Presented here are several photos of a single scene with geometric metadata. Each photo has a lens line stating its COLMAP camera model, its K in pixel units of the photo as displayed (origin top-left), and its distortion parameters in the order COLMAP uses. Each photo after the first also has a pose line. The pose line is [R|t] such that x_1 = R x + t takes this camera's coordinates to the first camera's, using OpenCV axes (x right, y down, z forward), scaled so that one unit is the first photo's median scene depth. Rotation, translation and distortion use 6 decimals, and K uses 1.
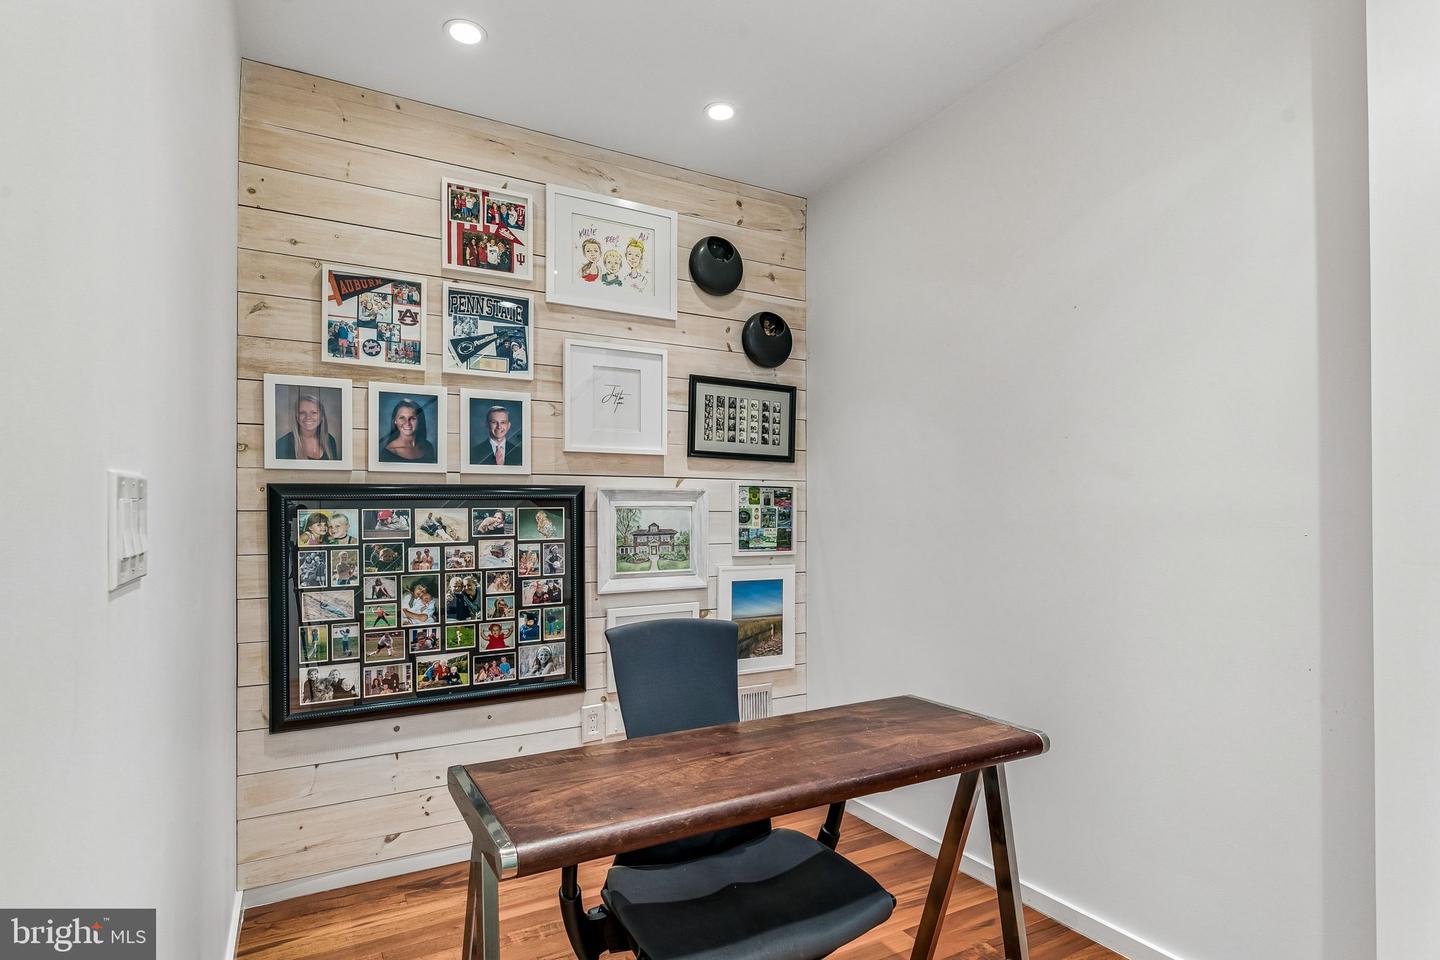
lens RADIAL K [[754.2, 0, 717.9], [0, 754.2, 512.3], [0, 0, 1]] dist [-0.002029, -0.000559]
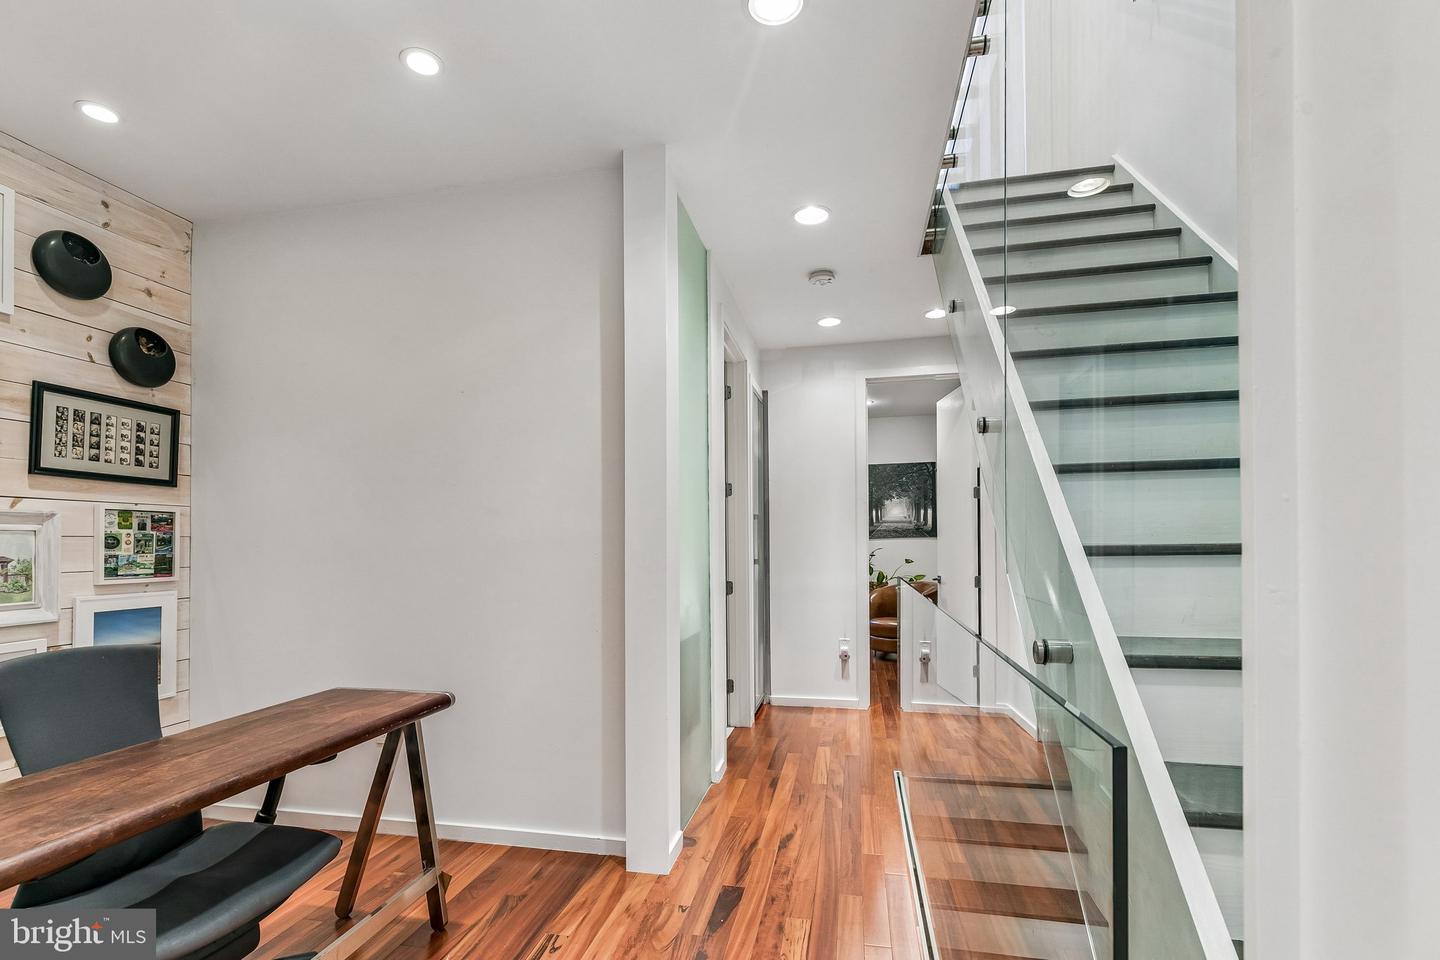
lens RADIAL K [[660.1, 0, 714.6], [0, 660.1, 538.2], [0, 0, 1]] dist [-0.000270, -0.000073]
pose [[0.657445, 0.005042, 0.753486, -0.090453], [-0.005277, 0.999984, -0.002087, -0.001456], [-0.753484, -0.002604, 0.657461, -0.100677]]
